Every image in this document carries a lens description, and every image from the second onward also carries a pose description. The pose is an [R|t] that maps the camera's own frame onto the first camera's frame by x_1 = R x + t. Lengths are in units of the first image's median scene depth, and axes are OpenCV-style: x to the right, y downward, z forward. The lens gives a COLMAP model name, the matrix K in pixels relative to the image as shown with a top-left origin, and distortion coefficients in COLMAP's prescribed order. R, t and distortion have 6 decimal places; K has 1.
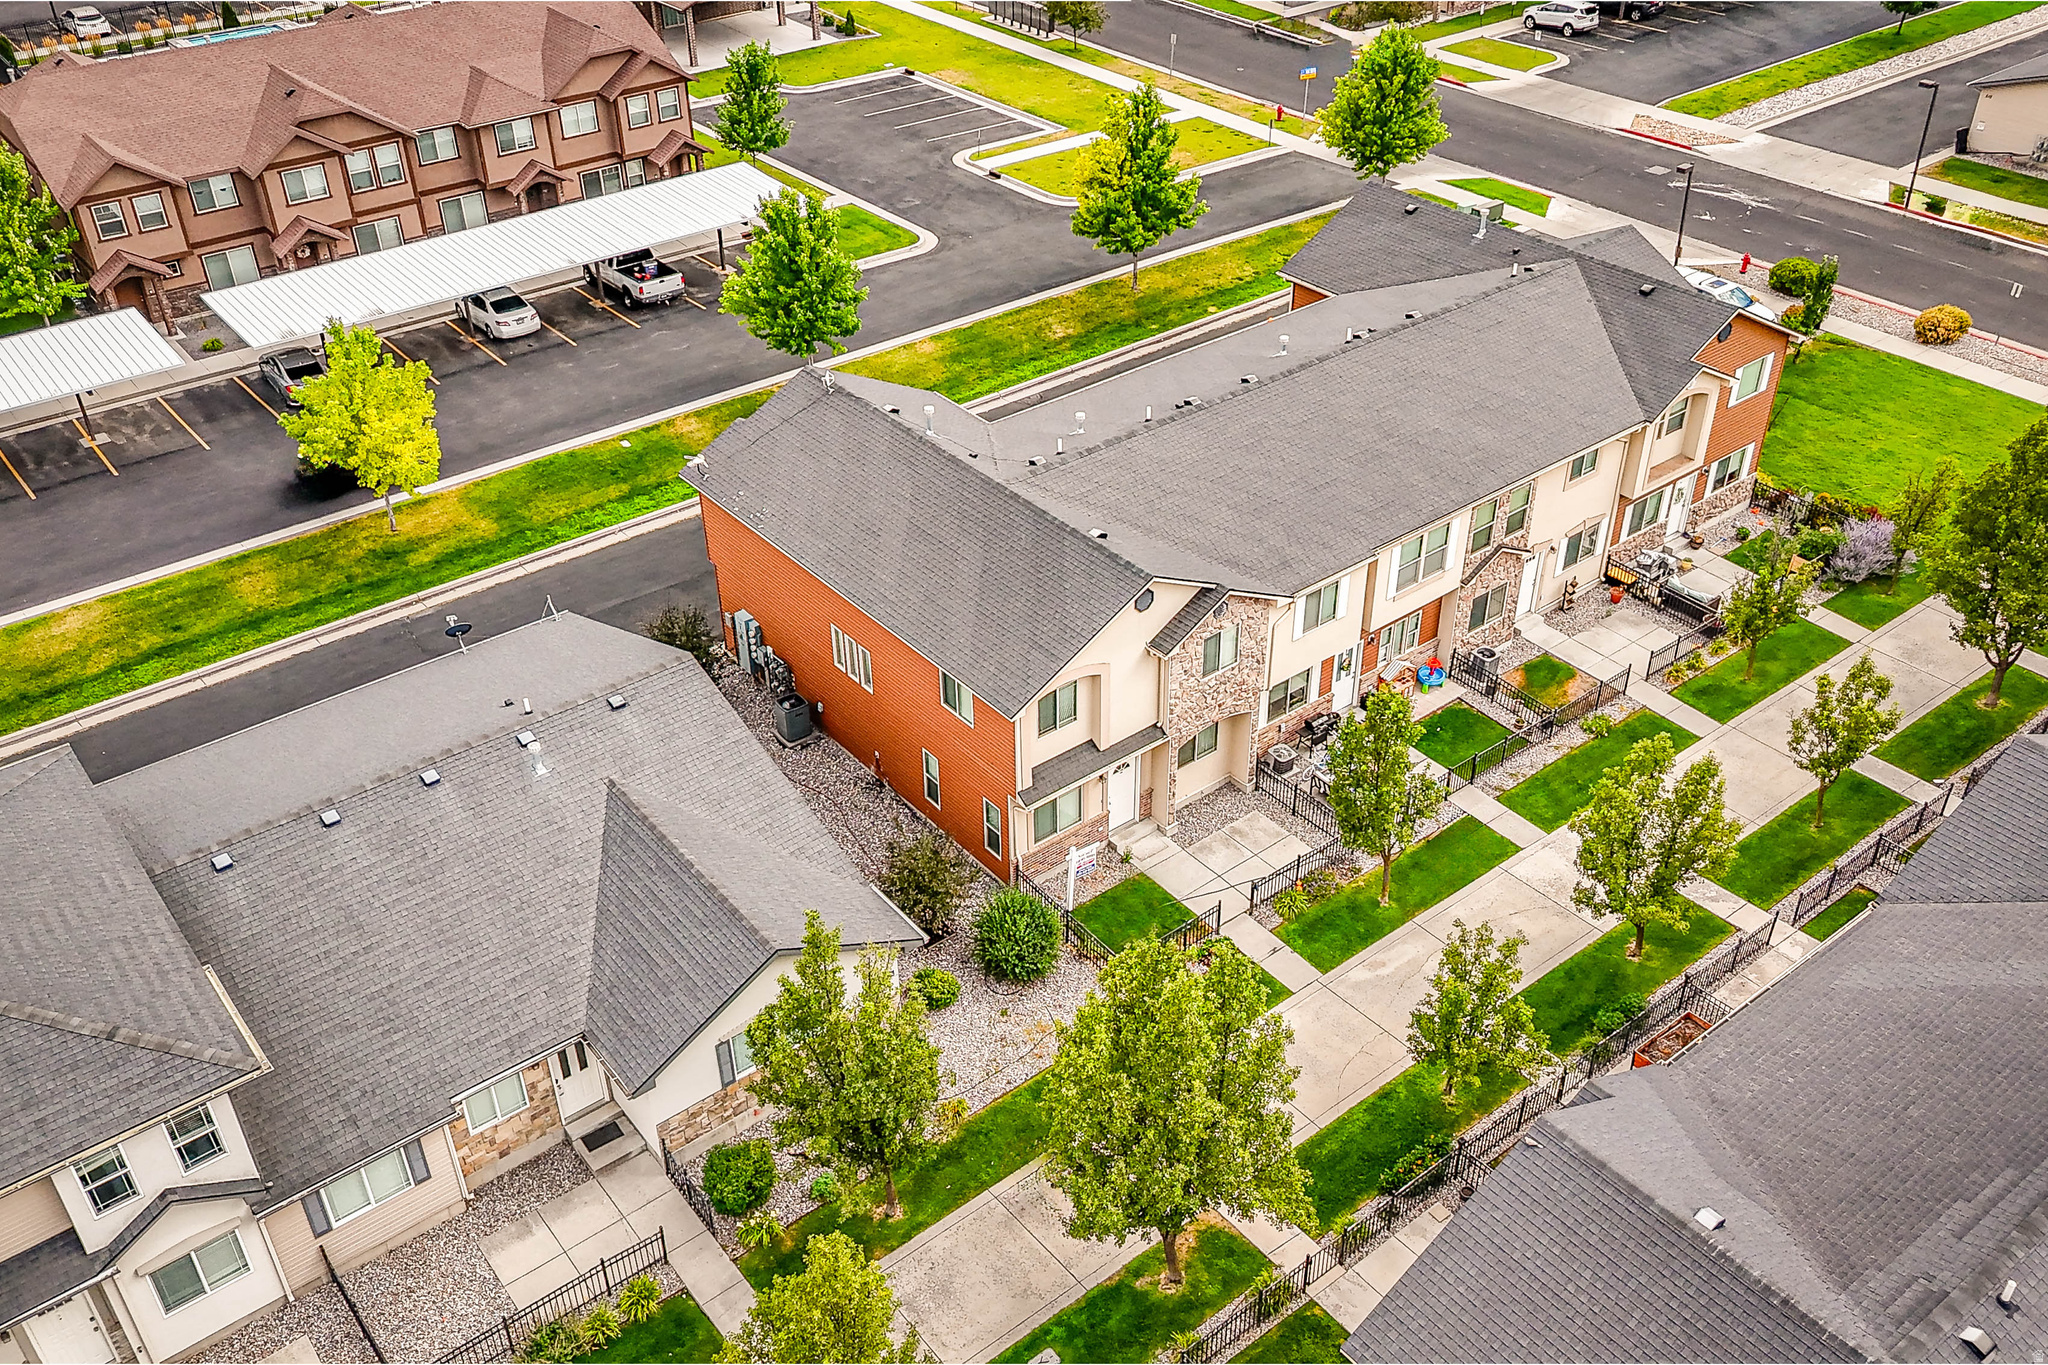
lens RADIAL K [[1767.5, 0, 1035.3], [0, 1767.5, 678.2], [0, 0, 1]] dist [0.087843, -0.104061]
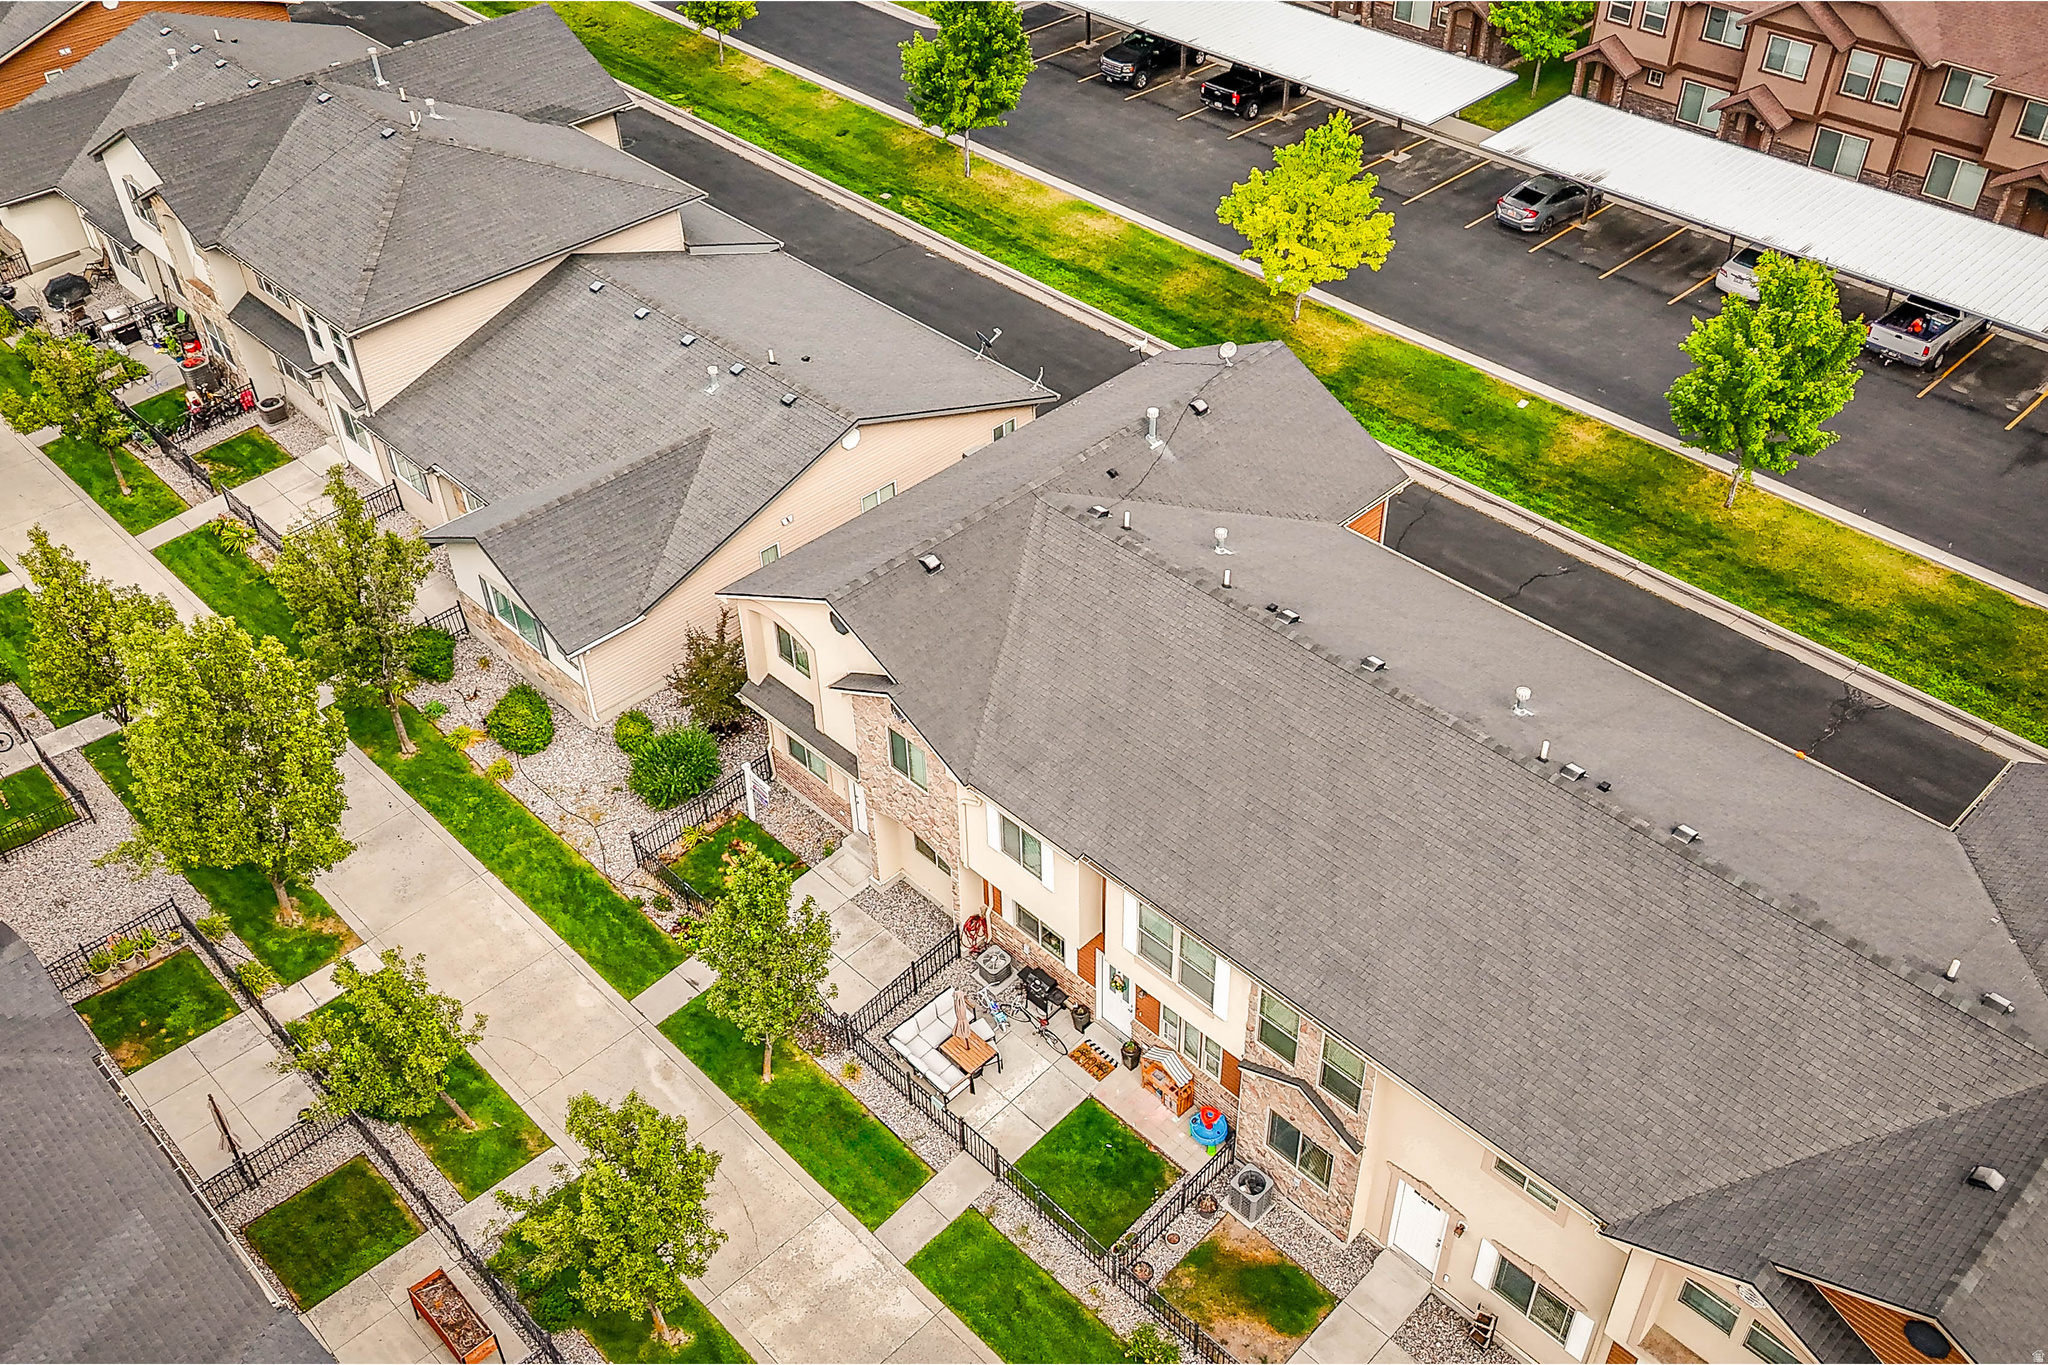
lens RADIAL K [[1787.8, 0, 1035.9], [0, 1787.8, 683.2], [0, 0, 1]] dist [0.034074, 0.000187]
pose [[0.111935, 0.650767, -0.750982, 0.499449], [-0.555796, 0.667469, 0.495556, -0.341575], [0.823748, 0.361922, 0.436407, 0.447182]]
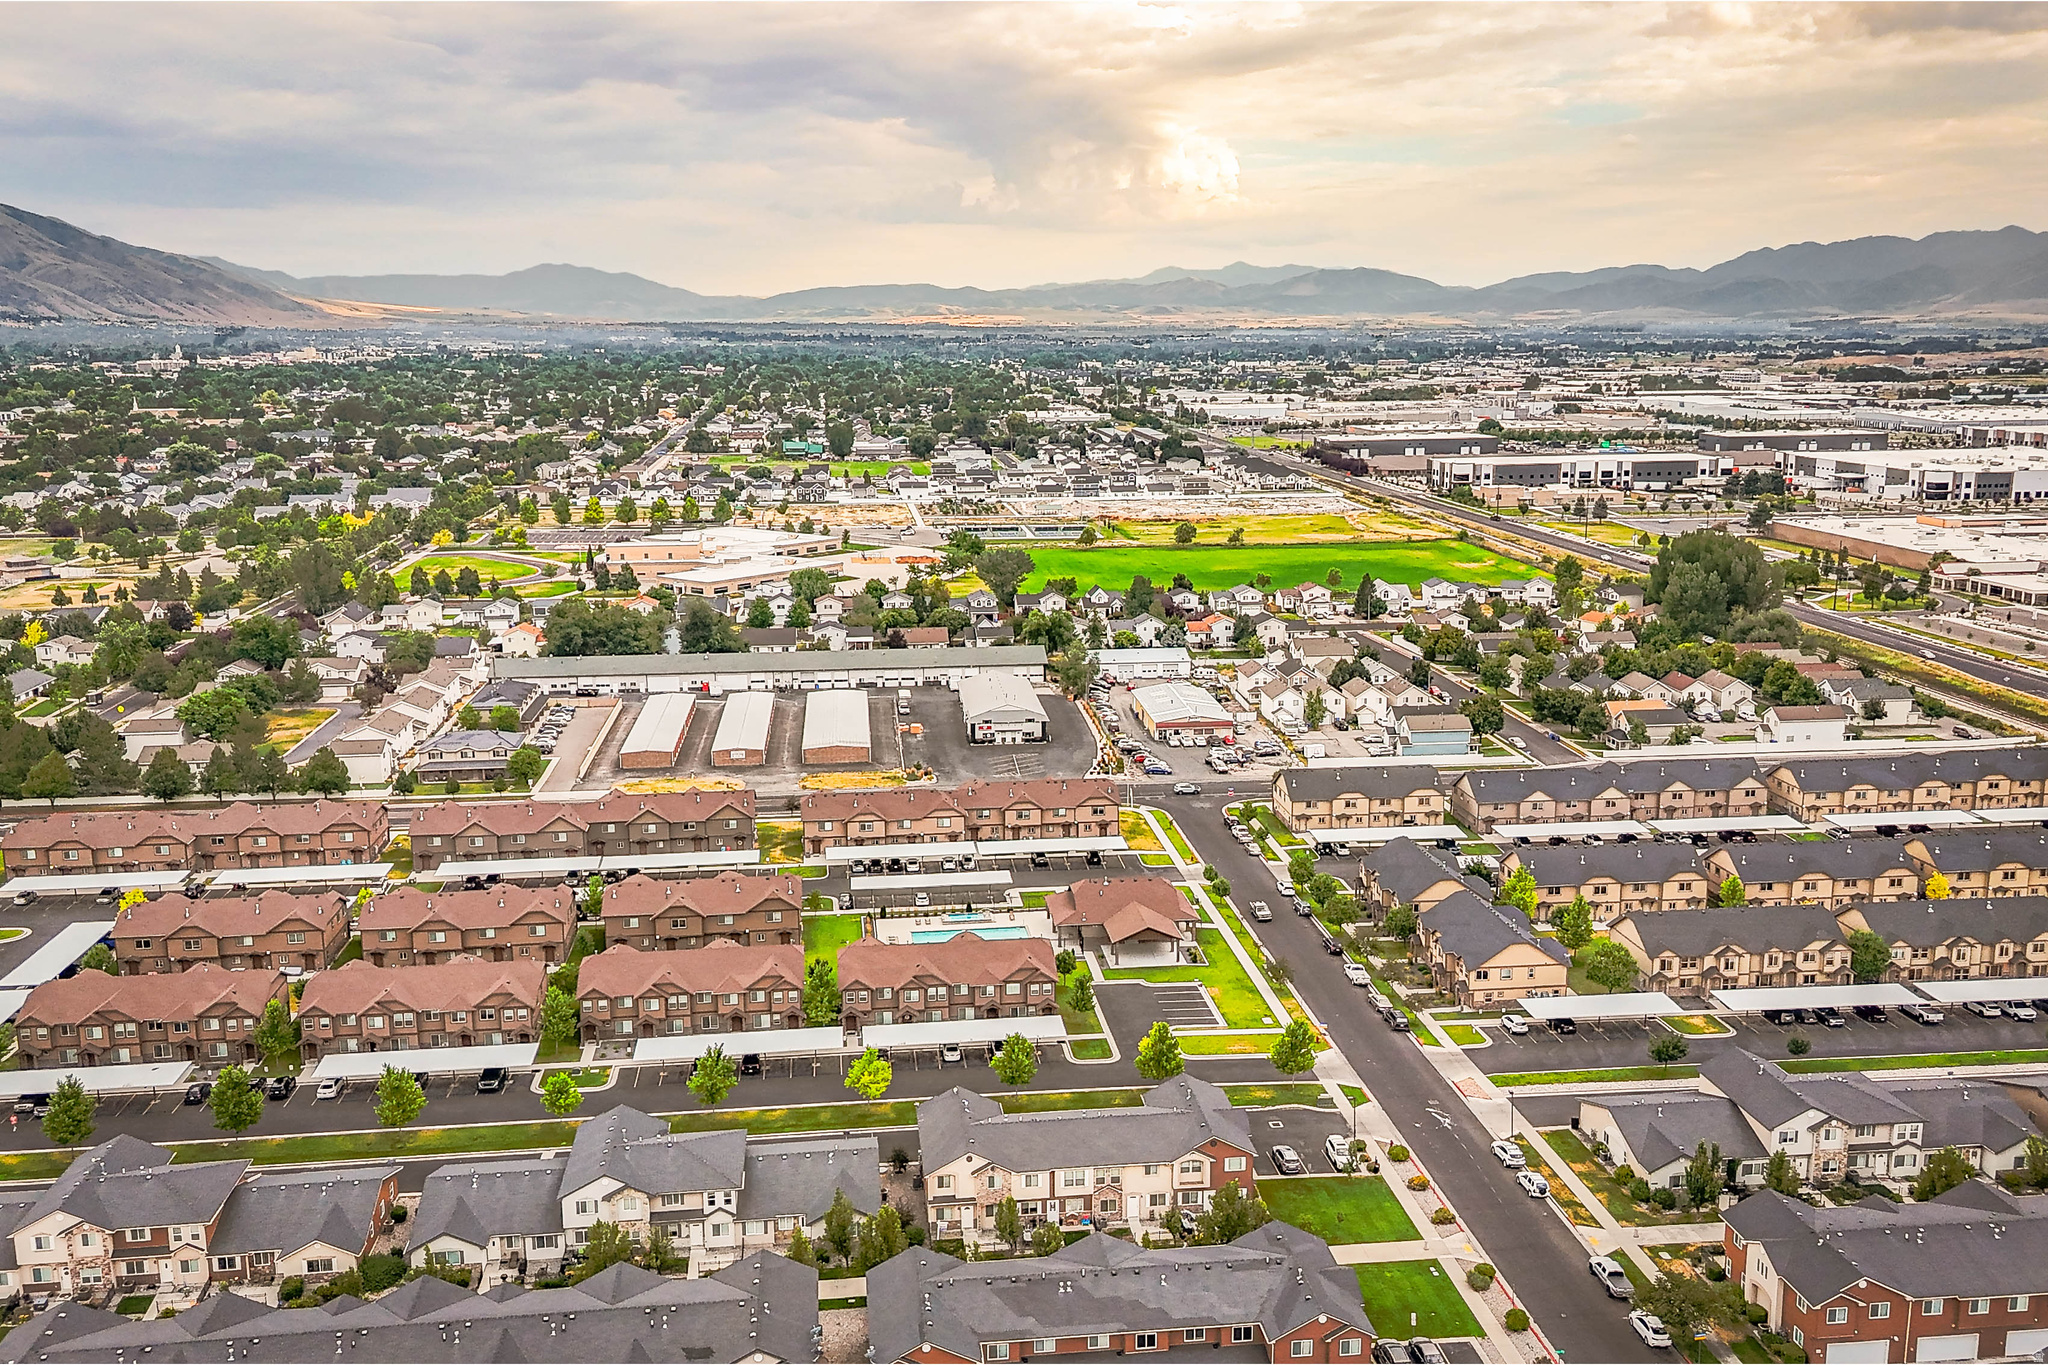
lens RADIAL K [[1767.5, 0, 1035.3], [0, 1767.5, 678.2], [0, 0, 1]] dist [0.087843, -0.104061]
pose [[0.849556, 0.104935, -0.516957, 1.384839], [-0.300952, 0.901285, -0.311630, 0.117737], [0.433224, 0.420326, 0.797272, -1.664108]]
